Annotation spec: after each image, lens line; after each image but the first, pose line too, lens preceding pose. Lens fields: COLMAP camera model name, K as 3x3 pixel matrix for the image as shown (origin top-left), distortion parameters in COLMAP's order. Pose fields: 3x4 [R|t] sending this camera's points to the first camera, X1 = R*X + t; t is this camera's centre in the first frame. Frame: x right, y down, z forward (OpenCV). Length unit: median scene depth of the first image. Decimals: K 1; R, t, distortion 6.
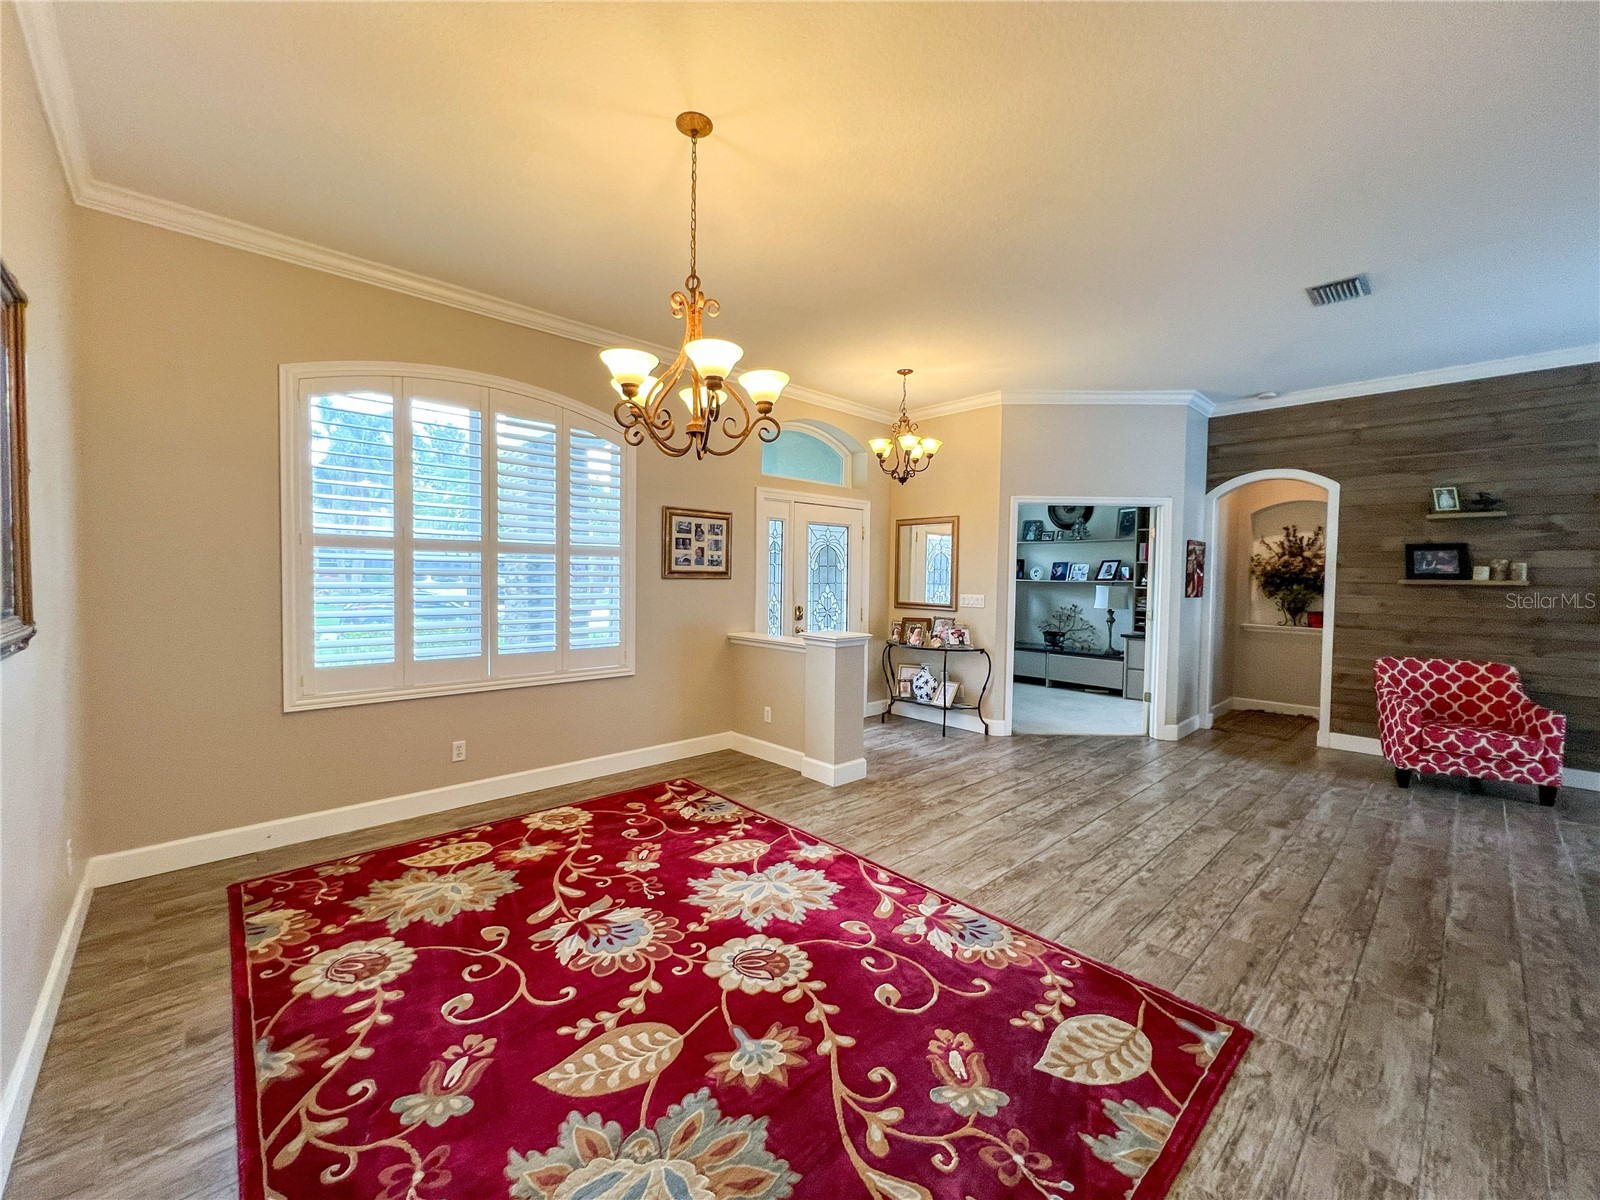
lens RADIAL K [[641.4, 0, 795.5], [0, 641.4, 597.1], [0, 0, 1]] dist [-0.001894, 0.000676]
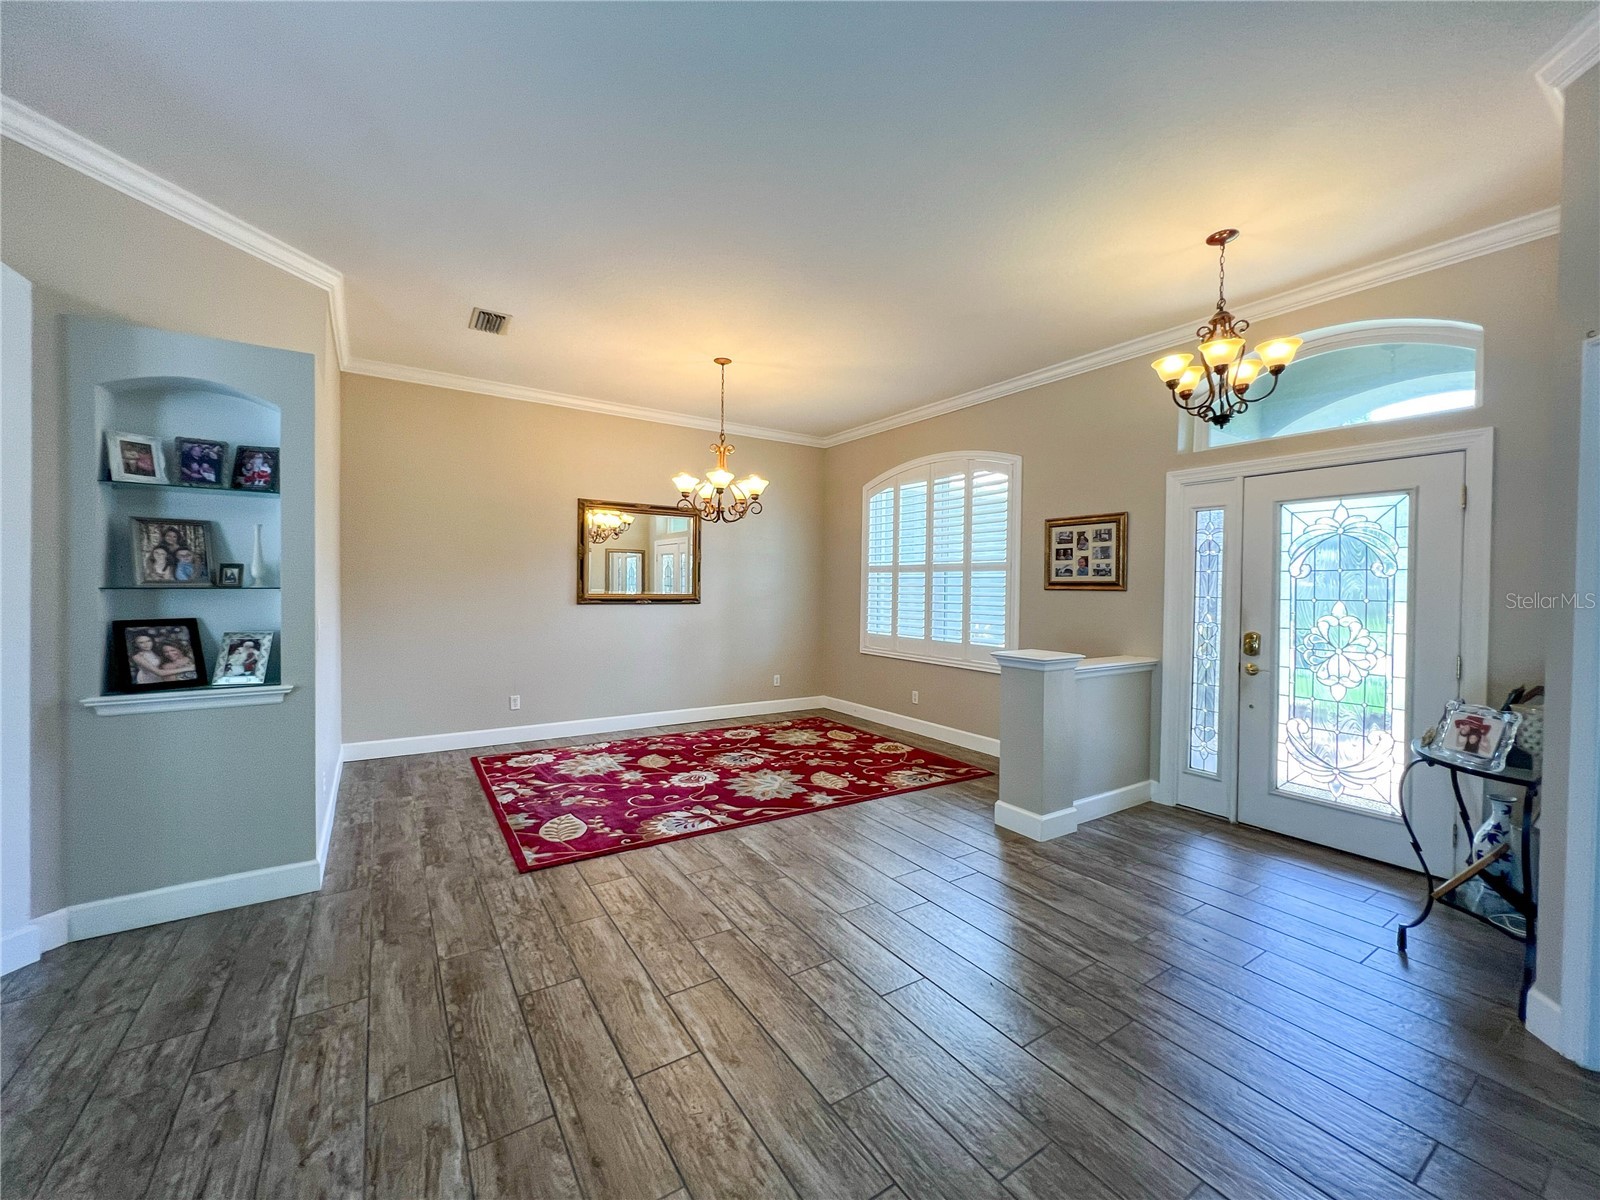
lens RADIAL K [[641.4, 0, 796.5], [0, 641.4, 596.6], [0, 0, 1]] dist [-0.001894, 0.000676]
pose [[-0.175368, 0.002515, -0.984500, 1.112378], [-0.047737, 0.998799, 0.011055, -0.012851], [0.983345, 0.048935, -0.175037, 0.996230]]
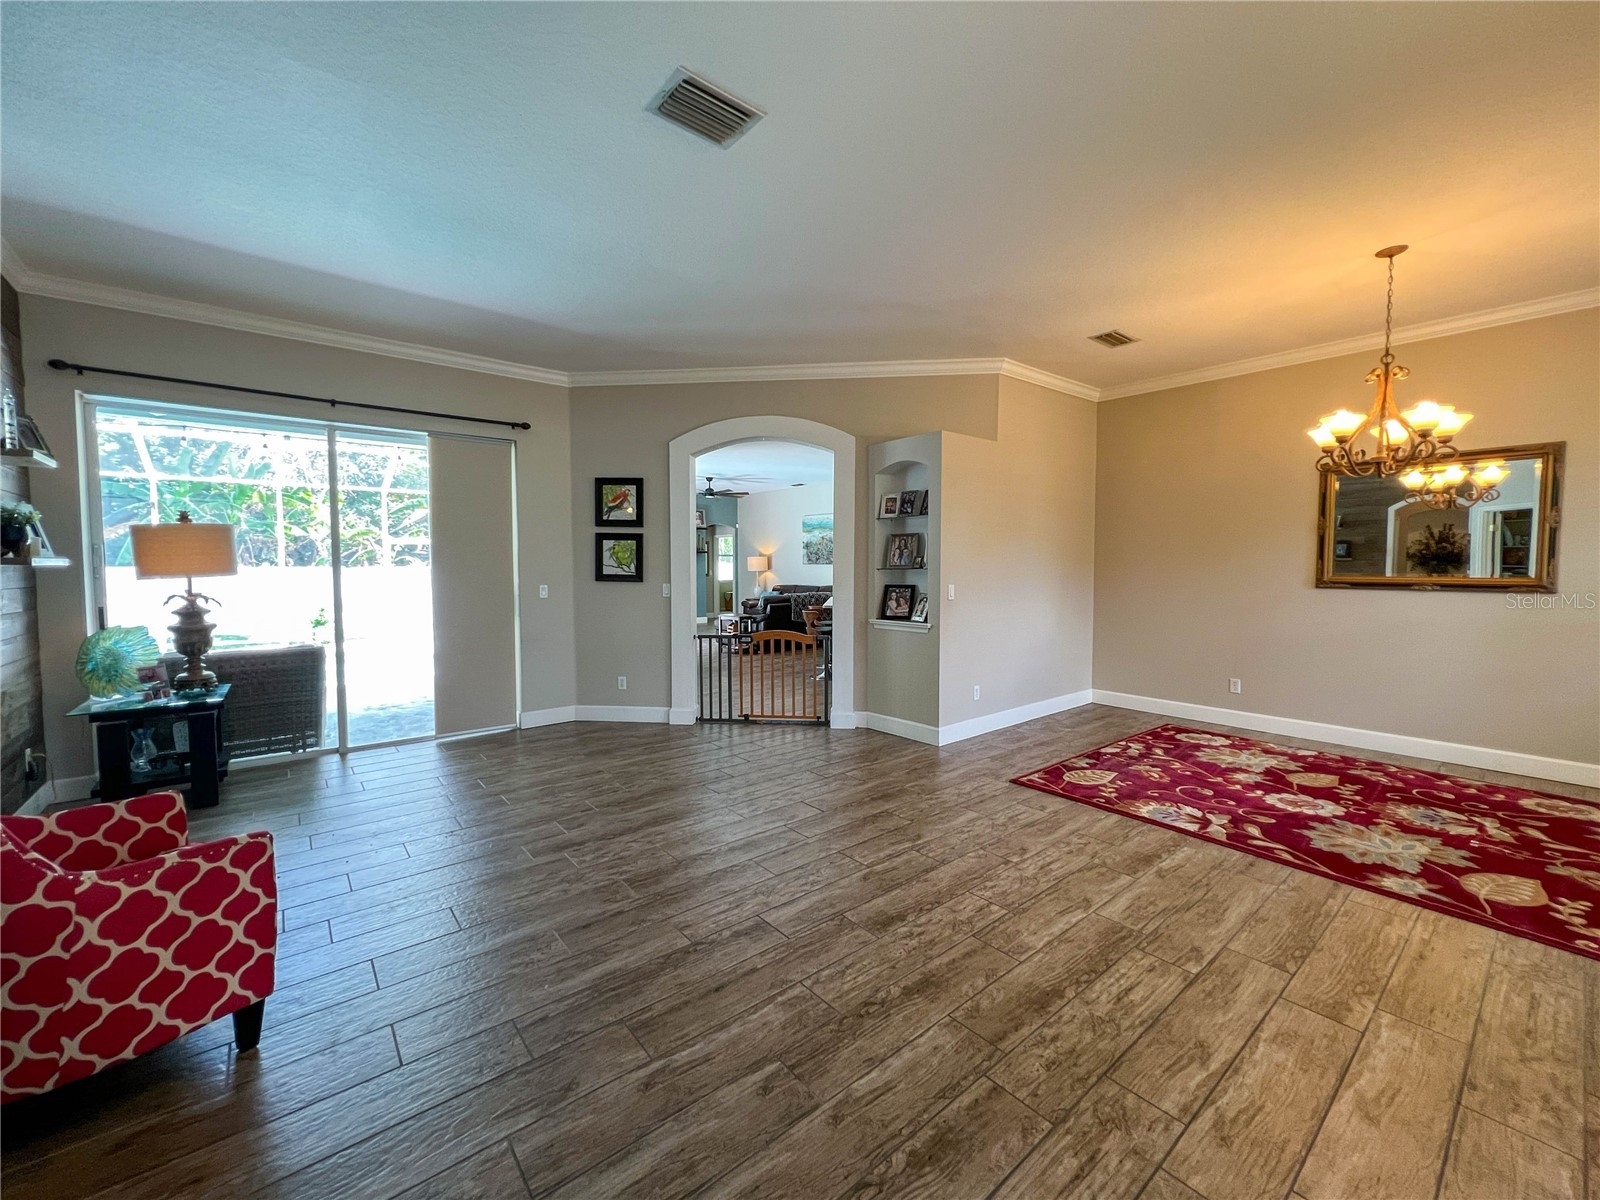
lens RADIAL K [[641.4, 0, 797.0], [0, 641.4, 597.9], [0, 0, 1]] dist [-0.001894, 0.000676]
pose [[-0.997652, -0.014339, 0.066977, 0.667726], [-0.008412, 0.996090, 0.087941, -0.039410], [-0.067976, 0.087171, -0.993871, 1.603213]]
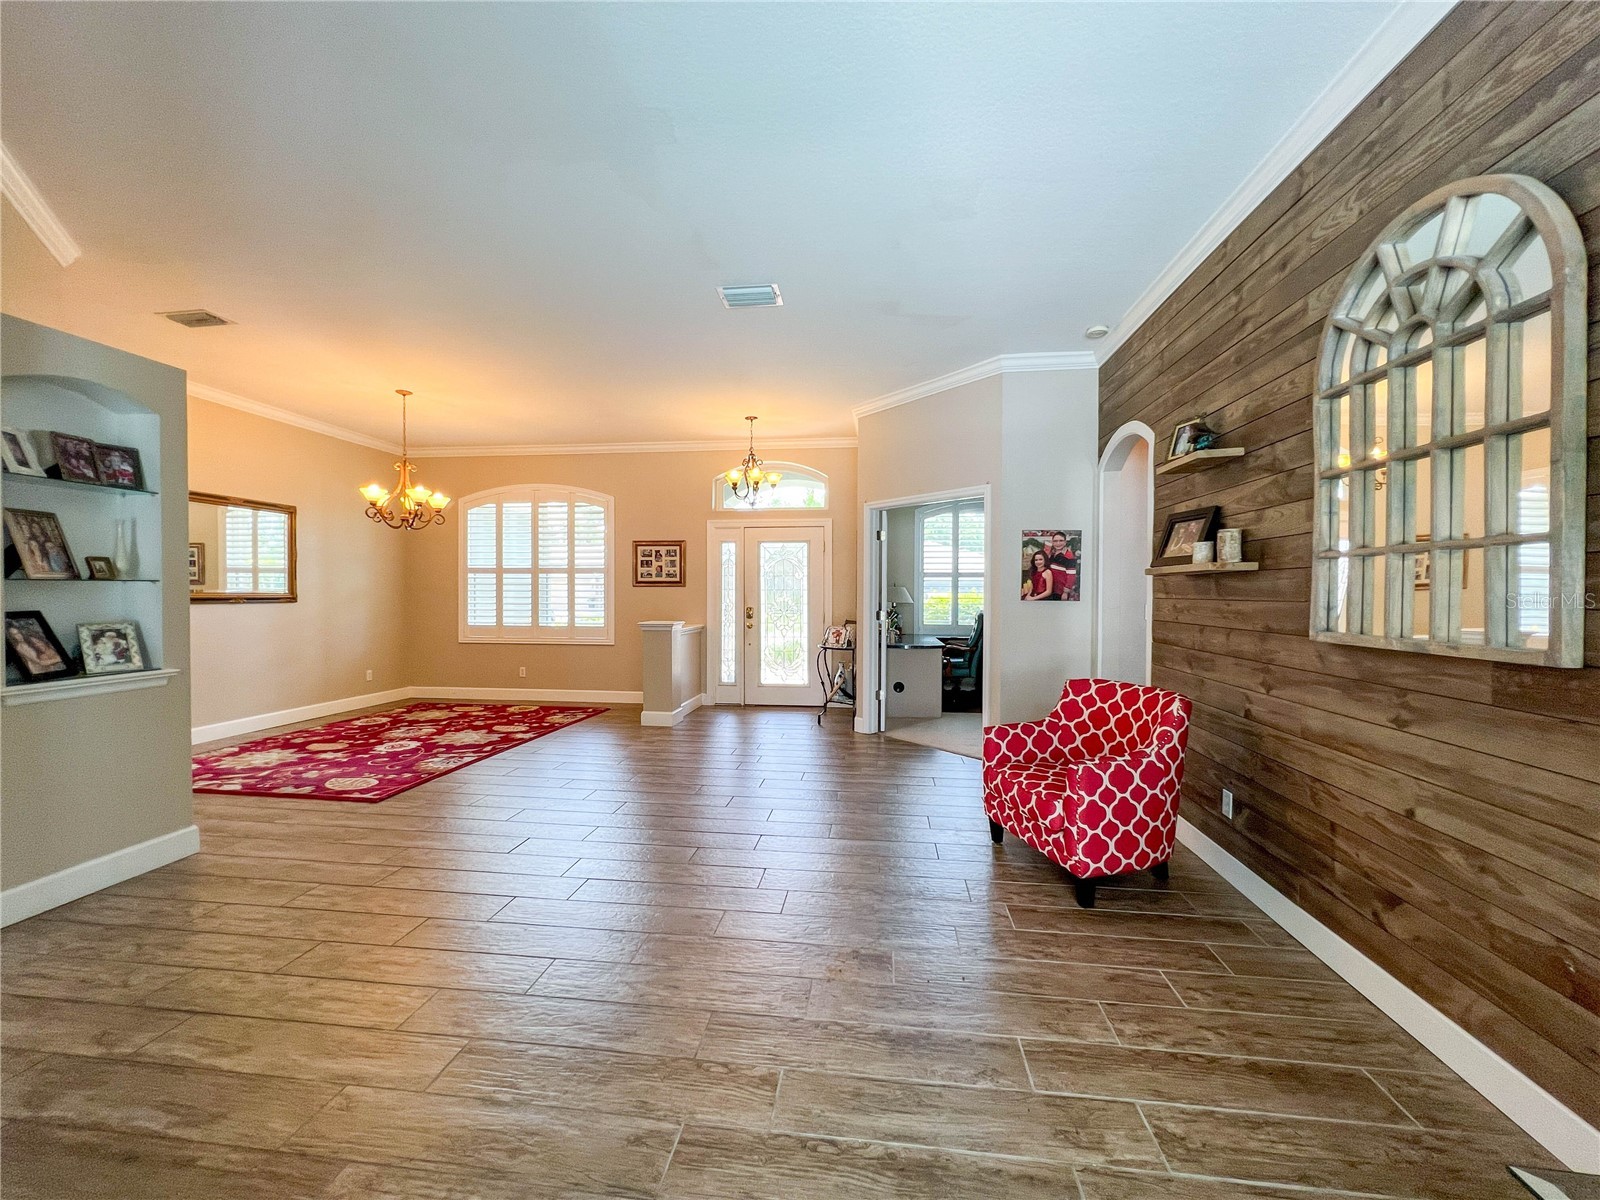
lens RADIAL K [[641.4, 0, 801.7], [0, 641.4, 605.2], [0, 0, 1]] dist [-0.001894, 0.000676]
pose [[0.638668, 0.004264, -0.769471, 1.625702], [-0.022461, 0.999662, -0.013104, 0.037379], [0.769155, 0.025653, 0.638548, 0.386981]]
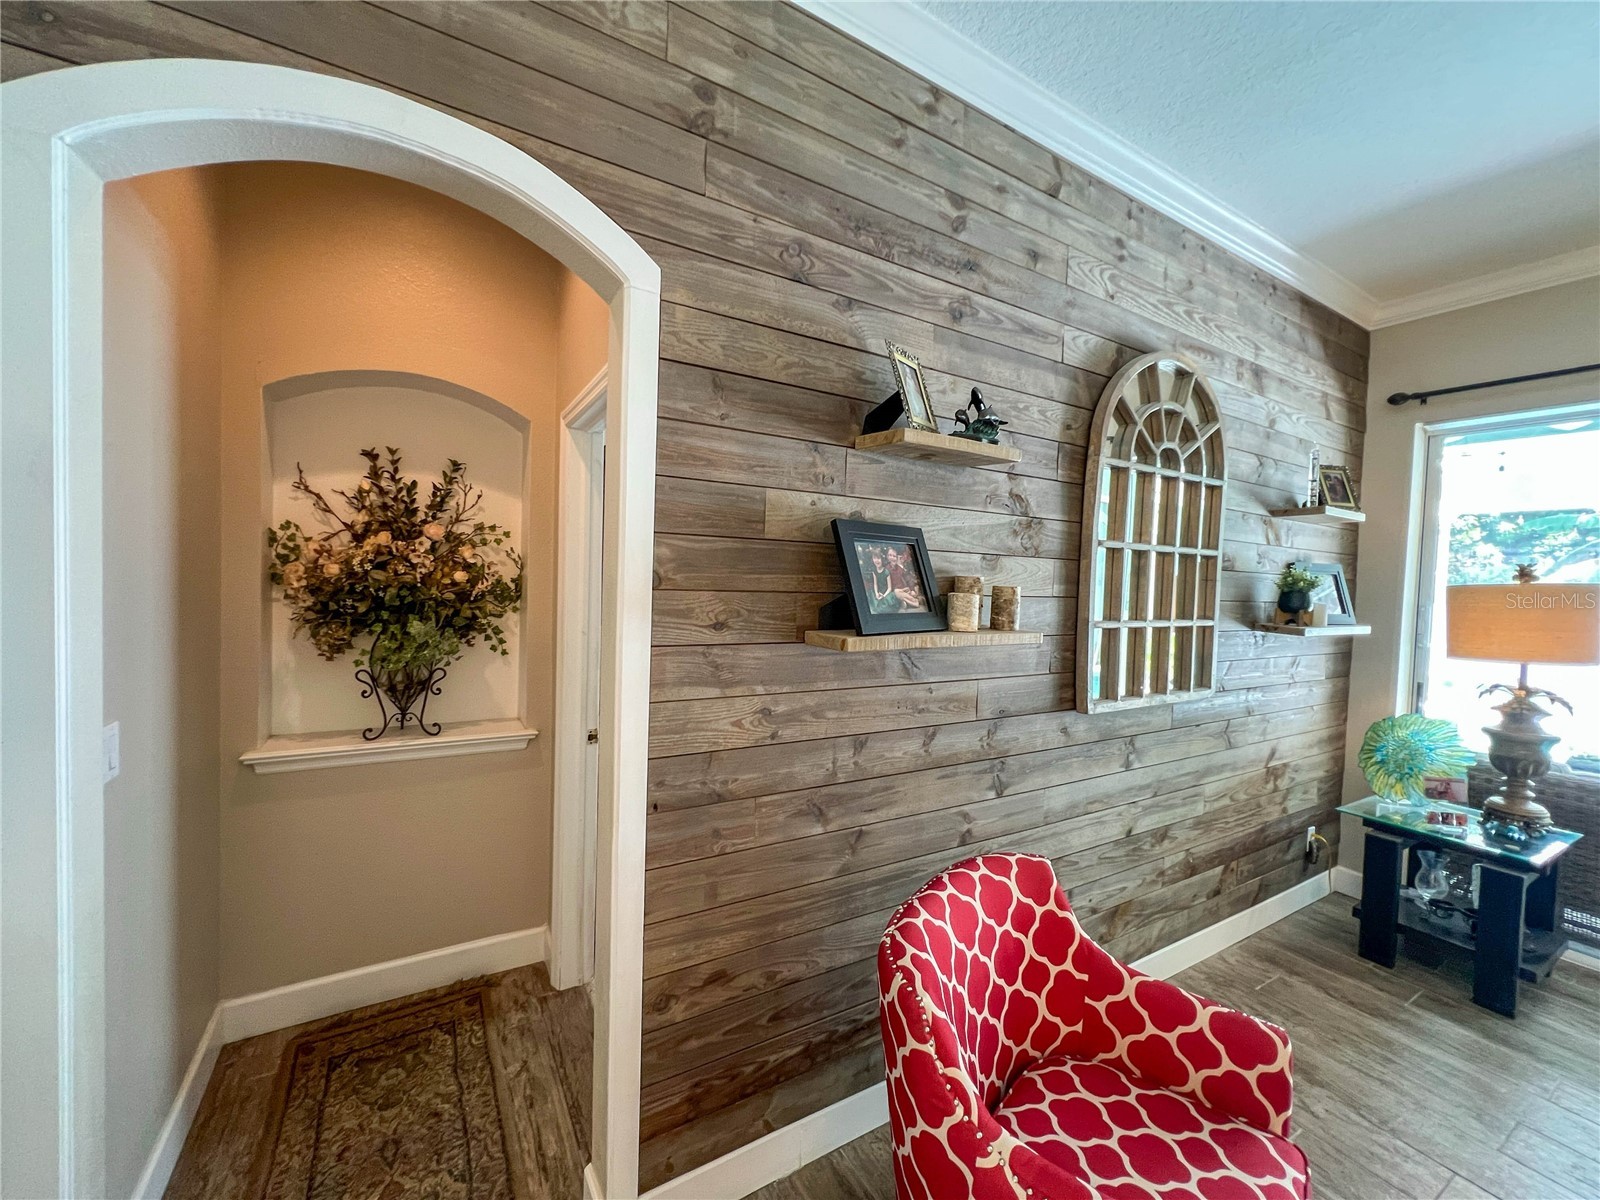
lens RADIAL K [[641.4, 0, 798.6], [0, 641.4, 594.0], [0, 0, 1]] dist [-0.001894, 0.000676]
pose [[0.216122, -0.036893, 0.975669, 0.859932], [0.005176, 0.999315, 0.036640, -0.077430], [-0.976353, -0.002869, 0.216165, 1.267826]]
